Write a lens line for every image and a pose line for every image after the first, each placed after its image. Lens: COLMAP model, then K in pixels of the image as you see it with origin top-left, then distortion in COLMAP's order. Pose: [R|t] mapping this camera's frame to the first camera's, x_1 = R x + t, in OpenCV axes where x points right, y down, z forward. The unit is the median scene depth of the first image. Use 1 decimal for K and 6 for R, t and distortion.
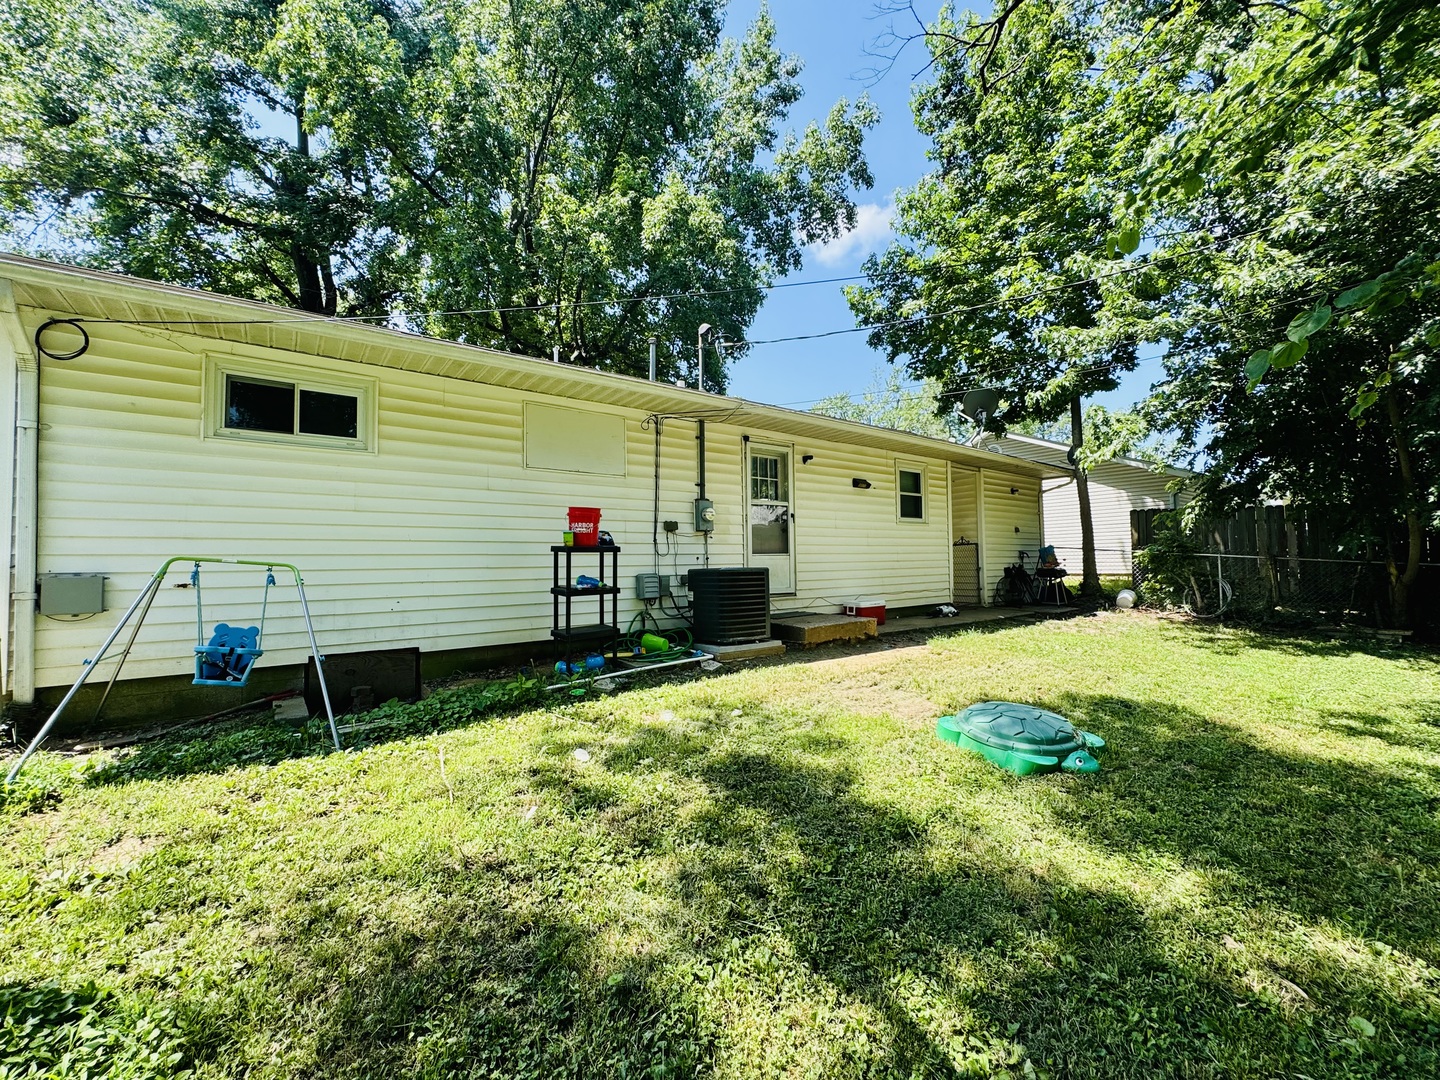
lens RADIAL K [[580.2, 0, 721.1], [0, 580.2, 540.6], [0, 0, 1]] dist [-0.002422, 0.000081]
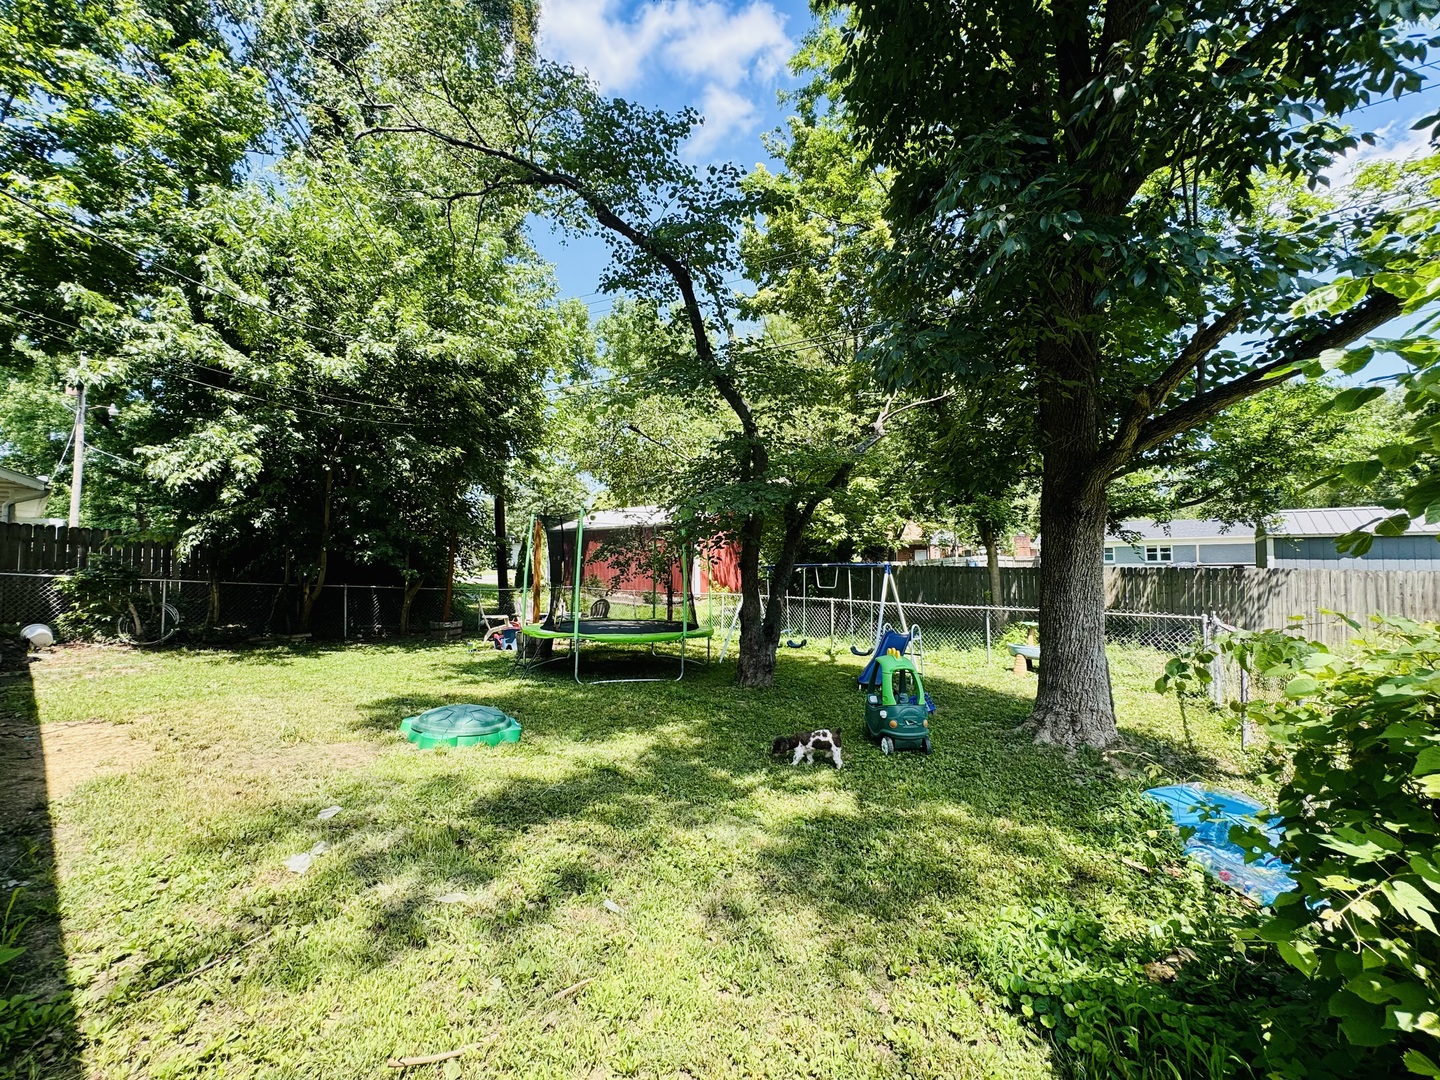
lens RADIAL K [[580.2, 0, 721.0], [0, 580.2, 539.8], [0, 0, 1]] dist [-0.002422, 0.000081]
pose [[-0.281832, 0.060087, 0.957580, -0.920084], [-0.025404, 0.997220, -0.070051, 0.002766], [-0.959127, -0.044069, -0.279522, 0.866116]]
